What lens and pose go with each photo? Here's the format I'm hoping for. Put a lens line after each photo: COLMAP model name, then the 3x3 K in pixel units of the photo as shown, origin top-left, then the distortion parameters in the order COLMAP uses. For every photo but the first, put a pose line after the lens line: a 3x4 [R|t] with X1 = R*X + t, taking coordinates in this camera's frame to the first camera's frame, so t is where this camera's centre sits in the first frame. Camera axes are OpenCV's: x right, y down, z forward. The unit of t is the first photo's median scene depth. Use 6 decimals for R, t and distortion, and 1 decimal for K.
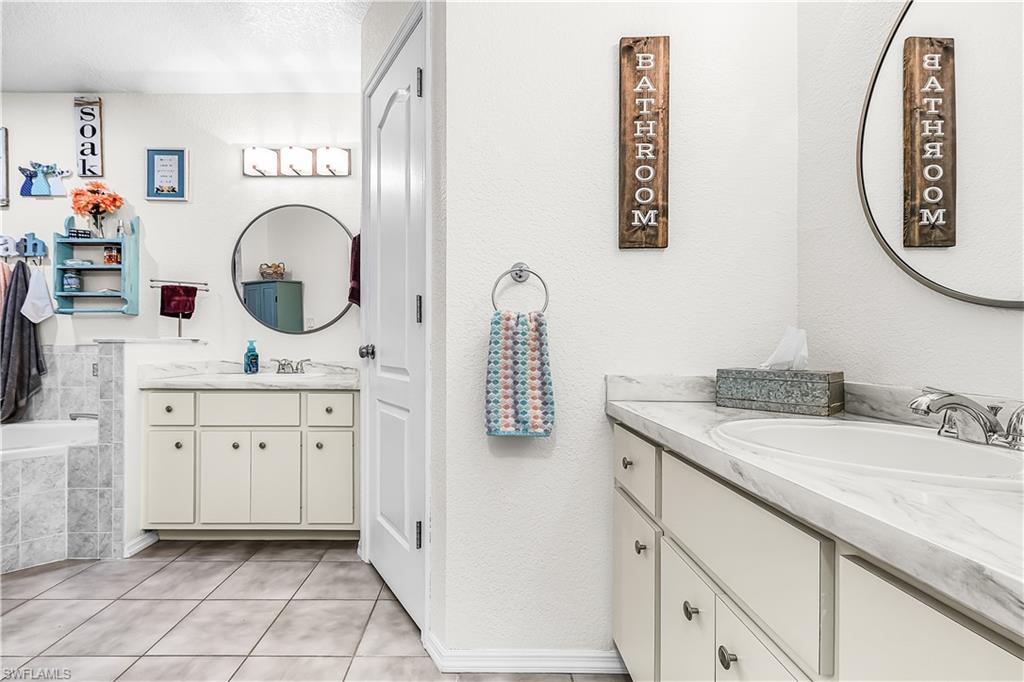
lens RADIAL K [[473.7, 0, 481.0], [0, 473.7, 355.5], [0, 0, 1]] dist [0.003650, -0.001502]
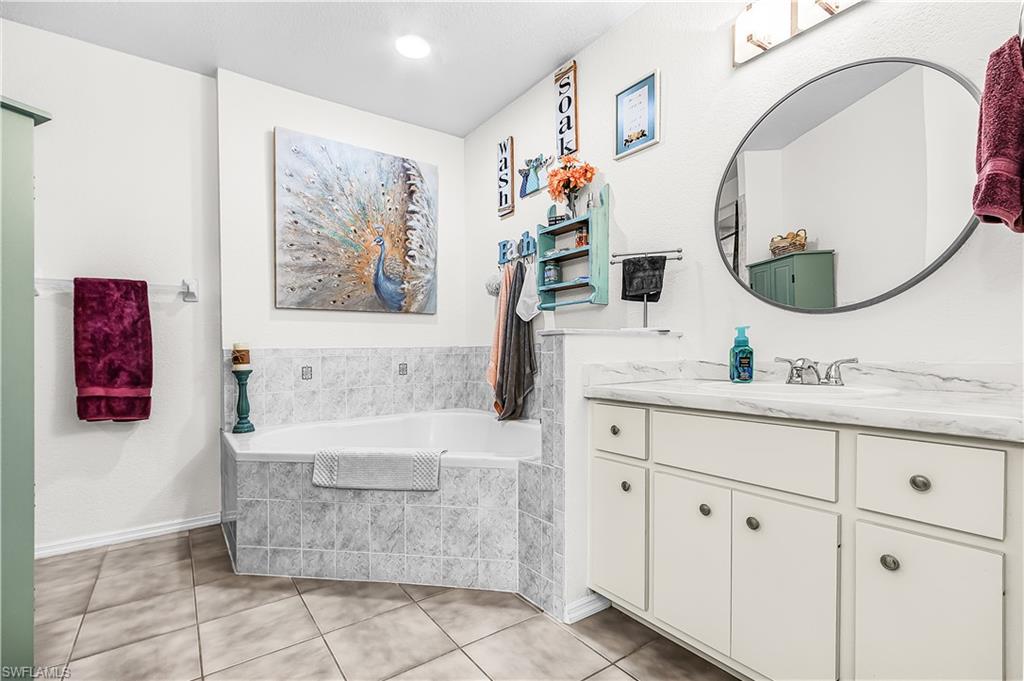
lens RADIAL K [[473.7, 0, 496.4], [0, 473.7, 359.8], [0, 0, 1]] dist [0.003650, -0.001502]
pose [[0.562284, 0.005067, -0.826929, -0.158571], [-0.003413, 0.999987, 0.003807, 0.008148], [0.826937, 0.000682, 0.562294, 0.396008]]
